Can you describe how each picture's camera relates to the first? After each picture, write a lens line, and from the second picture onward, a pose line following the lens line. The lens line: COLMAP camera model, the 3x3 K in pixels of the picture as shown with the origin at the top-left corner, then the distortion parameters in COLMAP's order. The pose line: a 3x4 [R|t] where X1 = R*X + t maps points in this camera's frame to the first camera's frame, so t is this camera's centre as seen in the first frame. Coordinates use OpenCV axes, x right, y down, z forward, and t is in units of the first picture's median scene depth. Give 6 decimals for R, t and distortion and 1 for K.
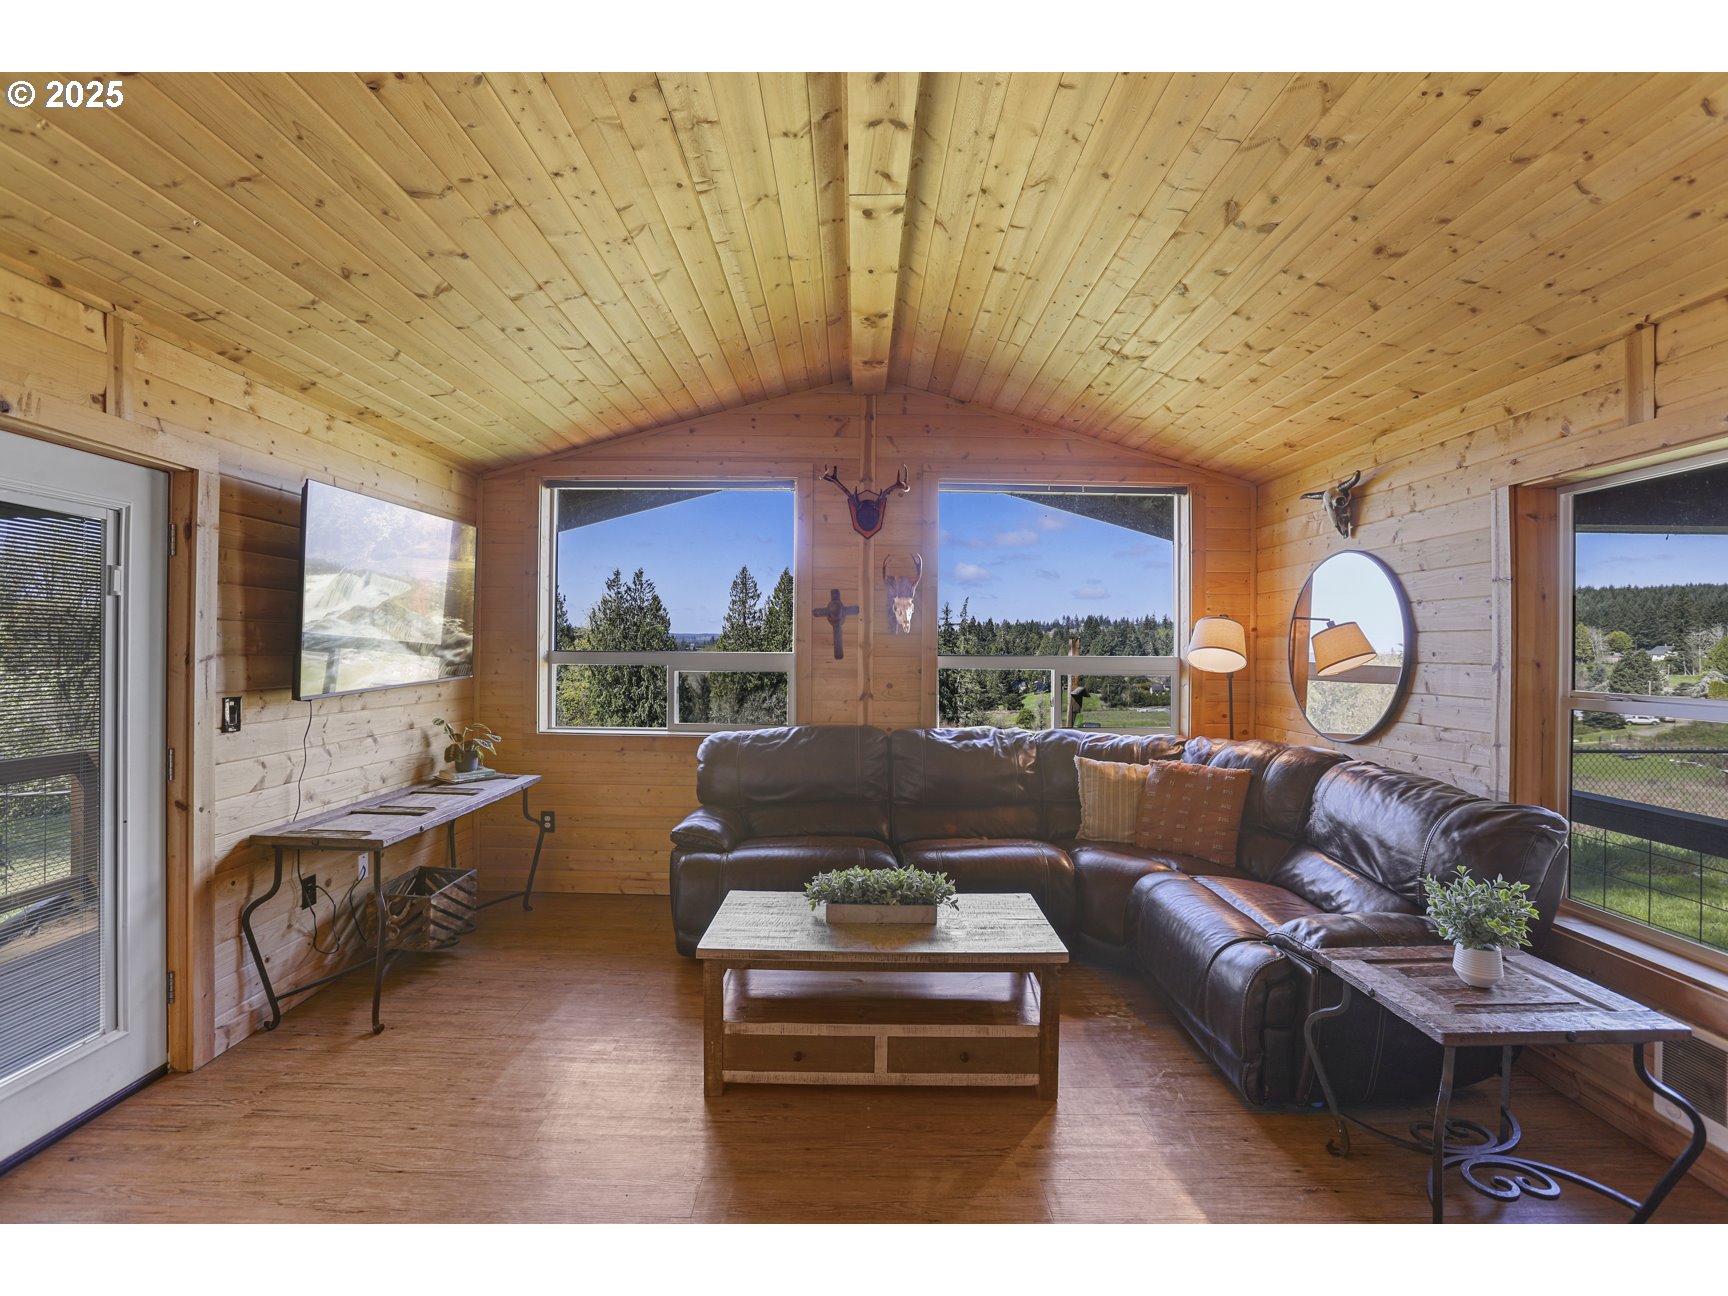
lens RADIAL K [[794.1, 0, 867.5], [0, 794.1, 652.2], [0, 0, 1]] dist [-0.051147, 0.013443]
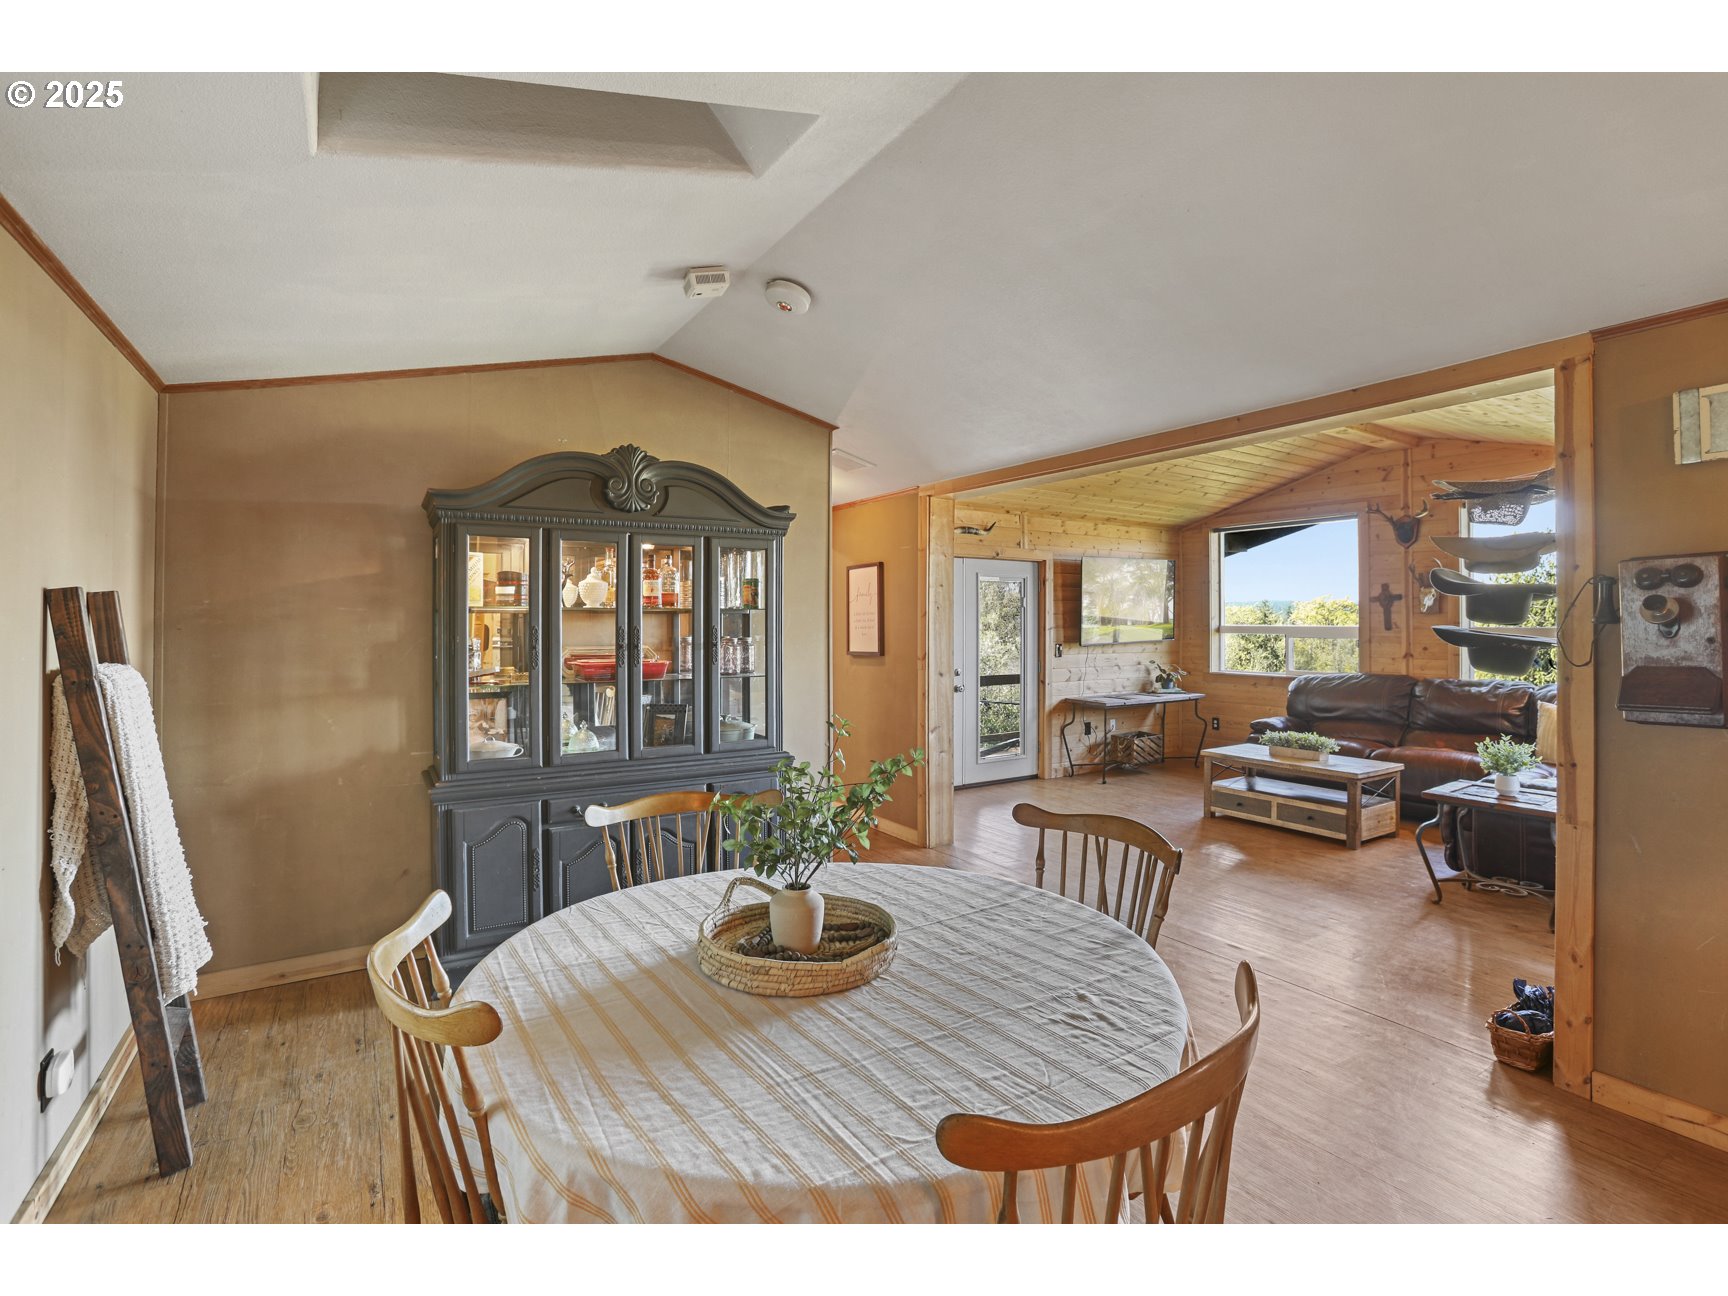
lens RADIAL K [[826.7, 0, 887.3], [0, 826.7, 616.3], [0, 0, 1]] dist [-0.046285, 0.002898]
pose [[0.551381, -0.015734, -0.834105, 0.850585], [0.000461, 0.999828, -0.018556, 0.012009], [0.834254, 0.009847, 0.551293, -0.735189]]
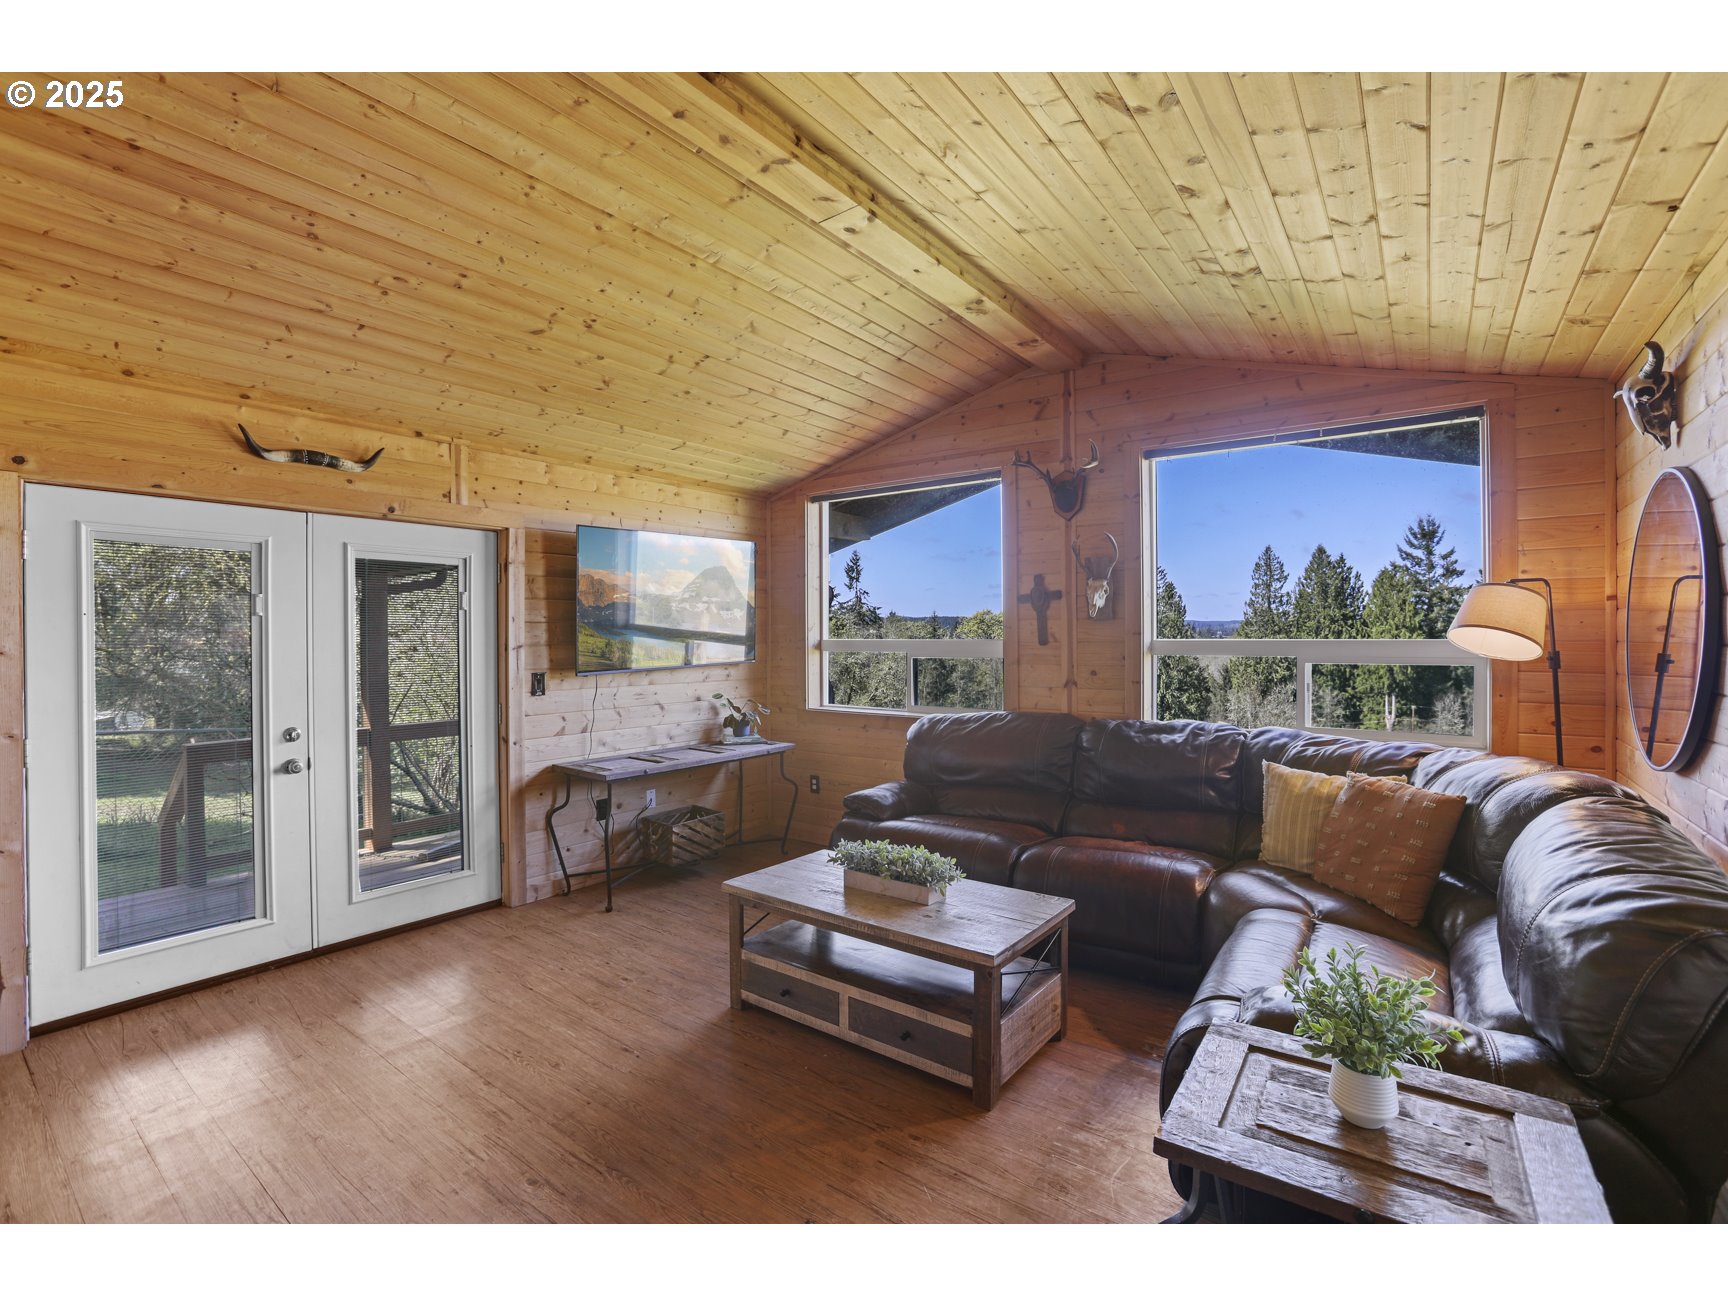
lens RADIAL K [[794.1, 0, 862.0], [0, 794.1, 640.9], [0, 0, 1]] dist [-0.051147, 0.013443]
pose [[0.796186, -0.010380, -0.604962, 0.450414], [0.009869, 0.999943, -0.004169, 0.005653], [0.604971, -0.002651, 0.796243, 0.101188]]
